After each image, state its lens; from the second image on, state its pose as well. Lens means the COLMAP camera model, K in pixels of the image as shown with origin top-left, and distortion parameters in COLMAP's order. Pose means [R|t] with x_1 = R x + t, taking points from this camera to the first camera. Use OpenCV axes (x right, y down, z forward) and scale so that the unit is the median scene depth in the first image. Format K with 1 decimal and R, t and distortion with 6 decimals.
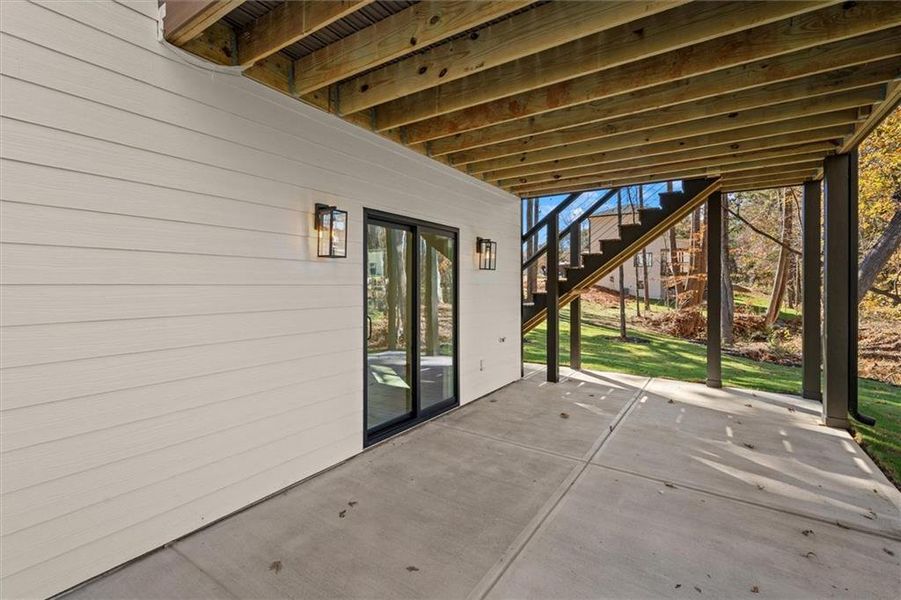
lens RADIAL K [[410.1, 0, 453.0], [0, 410.1, 285.5], [0, 0, 1]] dist [0.000081, -0.000015]
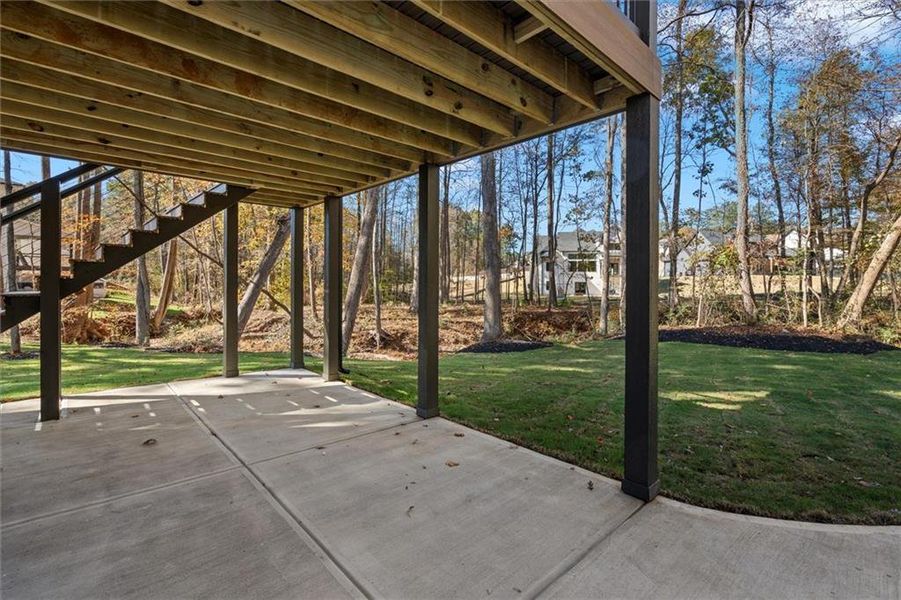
lens RADIAL K [[410.1, 0, 453.0], [0, 410.1, 285.5], [0, 0, 1]] dist [0.000081, -0.000015]
pose [[0.239189, -0.000713, 0.970973, -0.439227], [-0.005487, 0.999983, 0.002086, -0.003204], [-0.970958, -0.005827, 0.239181, 0.248541]]
